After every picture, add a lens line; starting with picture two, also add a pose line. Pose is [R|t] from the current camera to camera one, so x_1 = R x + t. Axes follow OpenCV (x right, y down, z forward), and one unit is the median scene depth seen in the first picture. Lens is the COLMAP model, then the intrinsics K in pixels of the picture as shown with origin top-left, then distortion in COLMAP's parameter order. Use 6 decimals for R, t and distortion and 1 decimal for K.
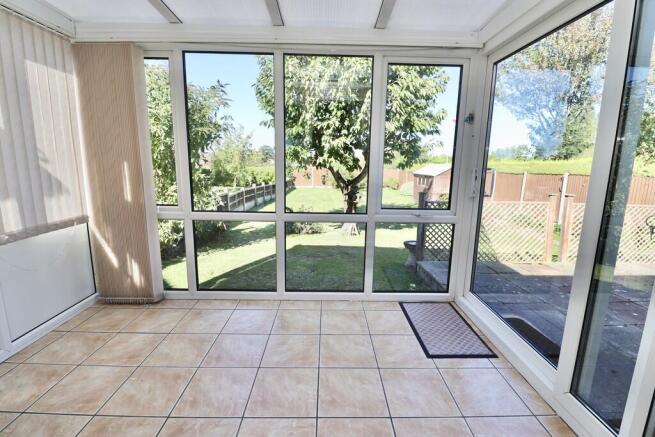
lens RADIAL K [[307.0, 0, 328.8], [0, 307.0, 215.1], [0, 0, 1]] dist [0.000651, 0.000071]
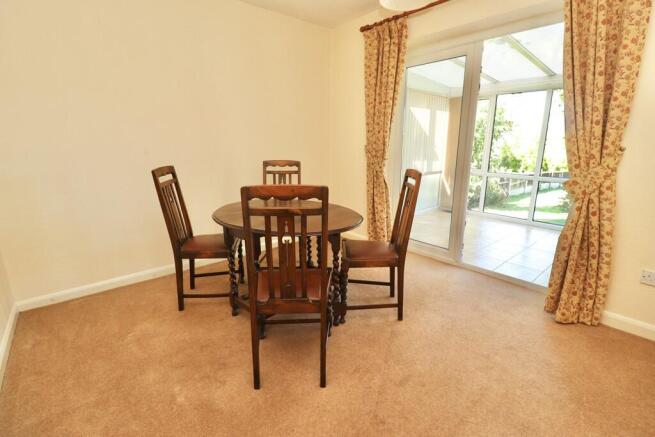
lens RADIAL K [[307.0, 0, 328.8], [0, 307.0, 215.1], [0, 0, 1]] dist [0.000651, 0.000071]
pose [[0.652467, 0.154914, -0.741814, 0.157028], [-0.124997, 0.987475, 0.096273, 0.075739], [0.747437, 0.029910, 0.663659, -0.417968]]
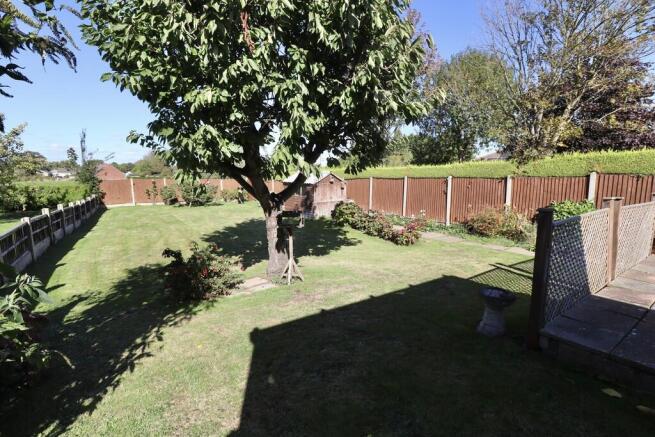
lens RADIAL K [[307.0, 0, 328.8], [0, 307.0, 215.1], [0, 0, 1]] dist [0.000651, 0.000071]
pose [[0.843601, -0.089171, 0.529515, -0.150753], [0.107791, 0.994164, -0.004310, -0.043816], [-0.526040, 0.060713, 0.848290, 0.332866]]
